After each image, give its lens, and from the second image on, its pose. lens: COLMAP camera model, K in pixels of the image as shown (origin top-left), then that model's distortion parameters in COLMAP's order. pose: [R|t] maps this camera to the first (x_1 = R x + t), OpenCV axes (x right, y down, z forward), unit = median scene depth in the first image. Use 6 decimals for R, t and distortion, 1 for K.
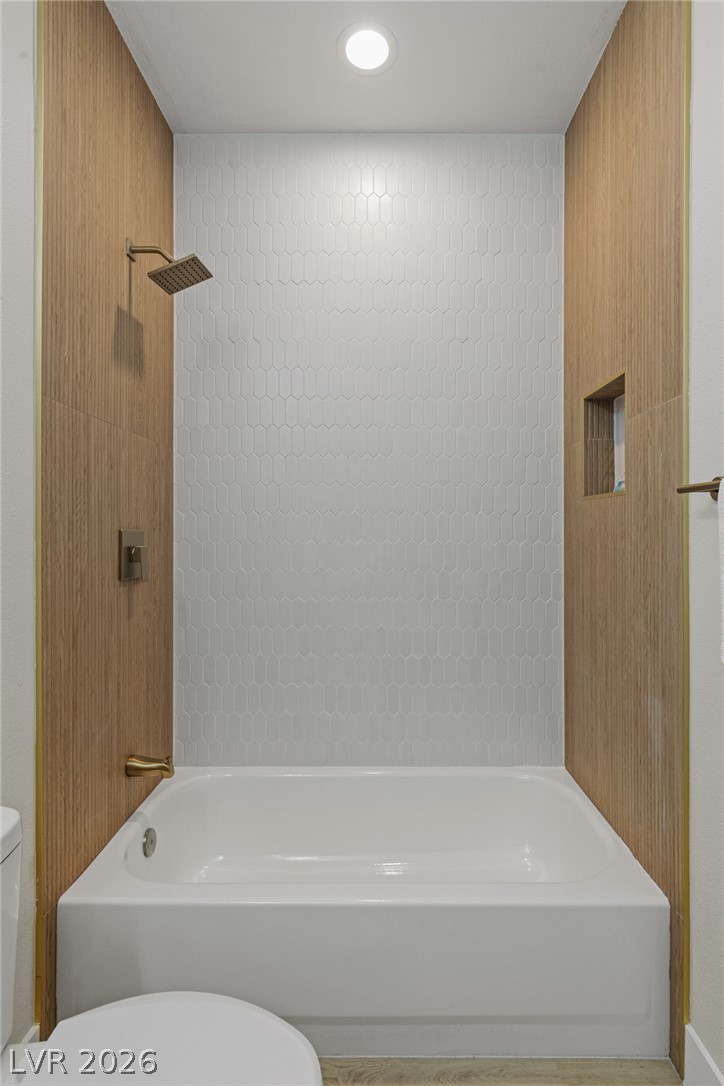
lens RADIAL K [[541.2, 0, 363.7], [0, 541.2, 537.7], [0, 0, 1]] dist [-0.000924, -0.000108]
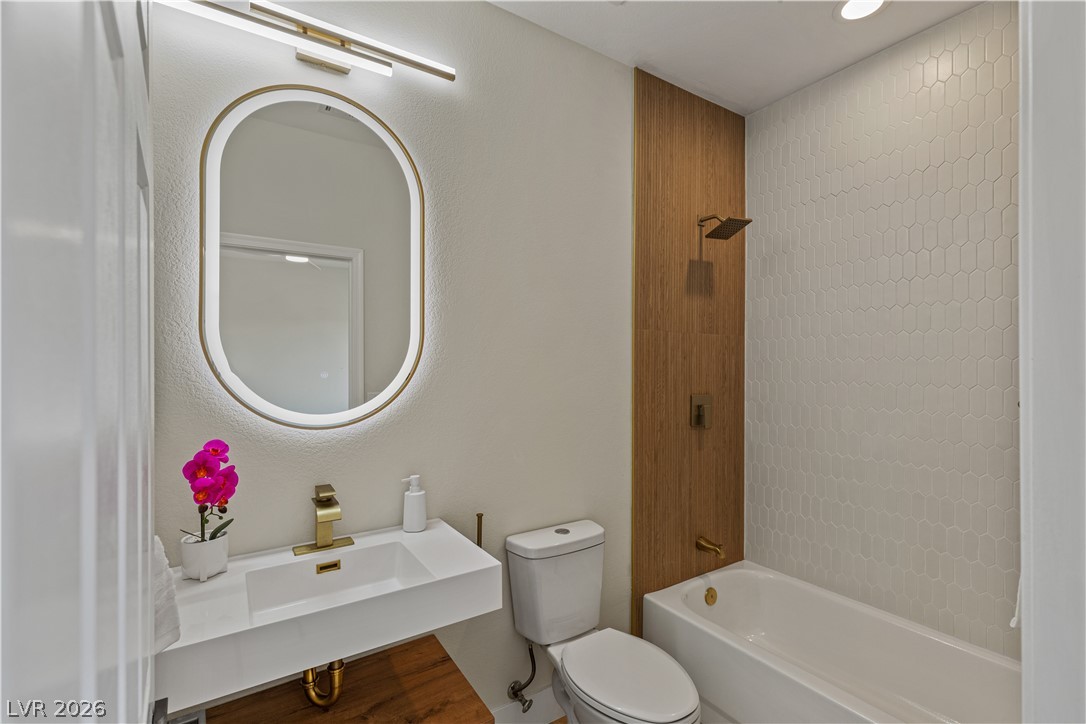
lens RADIAL K [[493.4, 0, 545.2], [0, 493.4, 368.3], [0, 0, 1]] dist [0.003412, 0.000058]
pose [[0.549320, 0.003774, -0.835603, 0.533204], [-0.009084, 0.999958, -0.001456, -0.086525], [0.835563, 0.008390, 0.549331, -0.183677]]
